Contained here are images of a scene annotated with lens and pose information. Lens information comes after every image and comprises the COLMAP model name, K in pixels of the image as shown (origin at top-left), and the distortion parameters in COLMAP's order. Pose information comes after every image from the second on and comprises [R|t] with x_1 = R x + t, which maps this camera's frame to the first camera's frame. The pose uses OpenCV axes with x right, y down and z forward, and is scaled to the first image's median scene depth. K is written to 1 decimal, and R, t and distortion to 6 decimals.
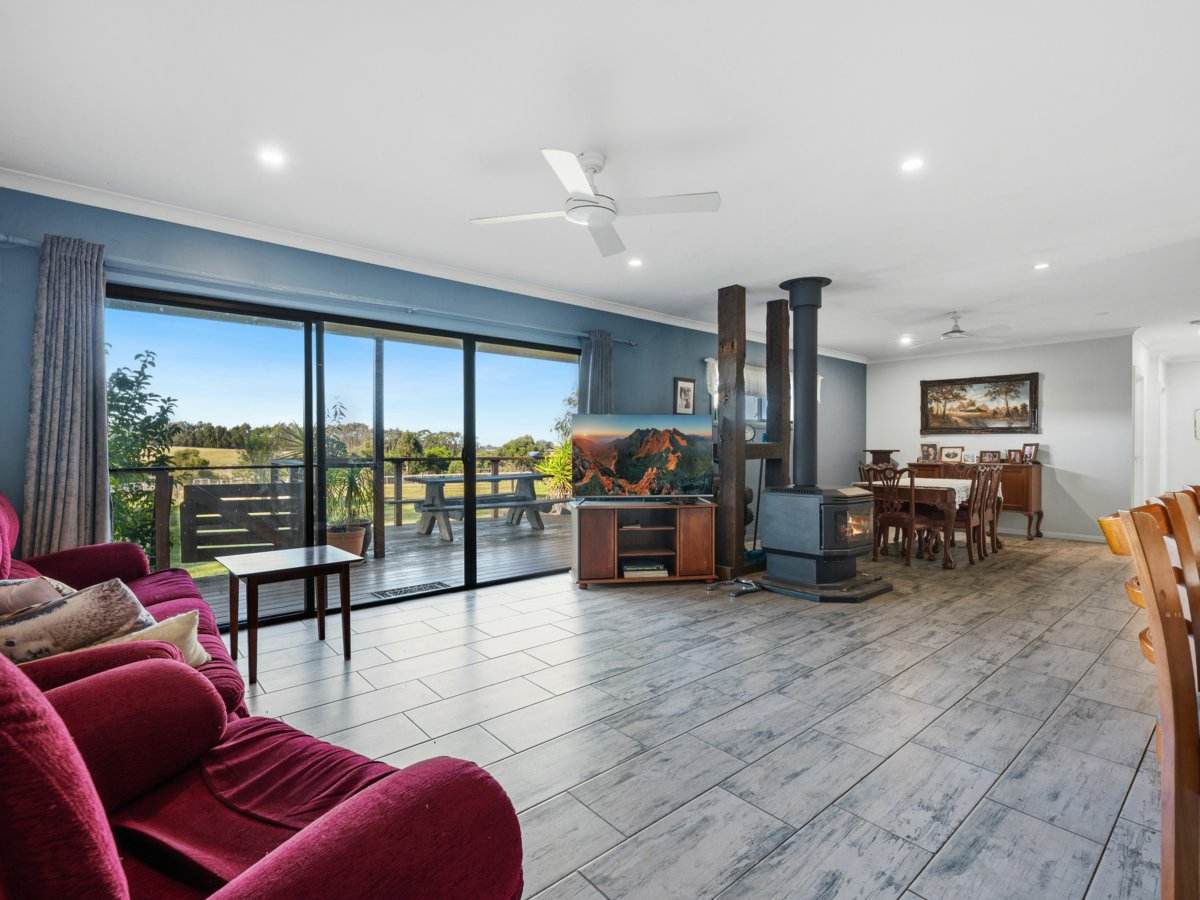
lens RADIAL K [[577.3, 0, 600.0], [0, 577.3, 450.0], [0, 0, 1]] dist [-0.005141, -0.000385]
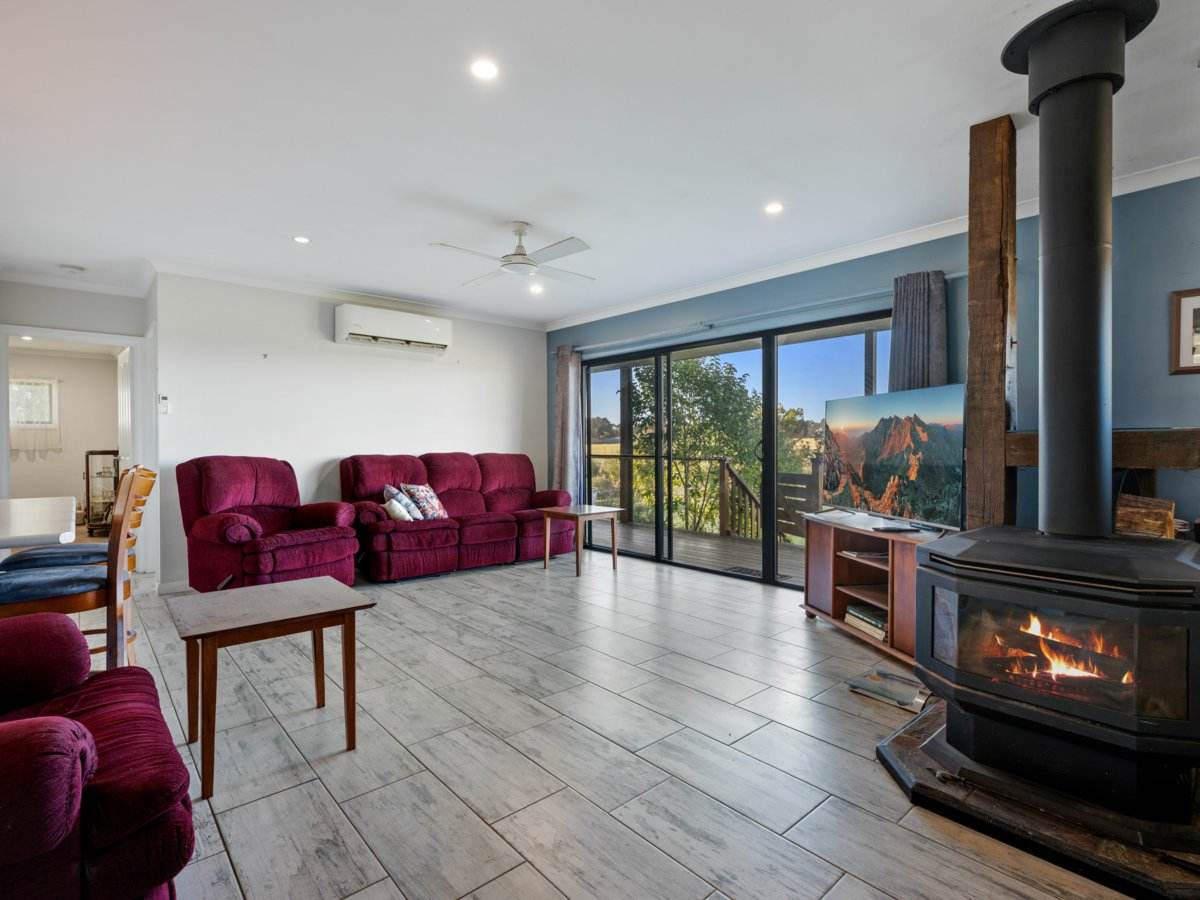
lens RADIAL K [[595.0, 0, 600.0], [0, 595.0, 450.0], [0, 0, 1]] dist [0.001479, -0.000108]
pose [[0.015961, 0.012643, -0.999793, 1.069217], [-0.004131, 0.999912, 0.012579, -0.007559], [0.999864, 0.003929, 0.016012, 0.909593]]
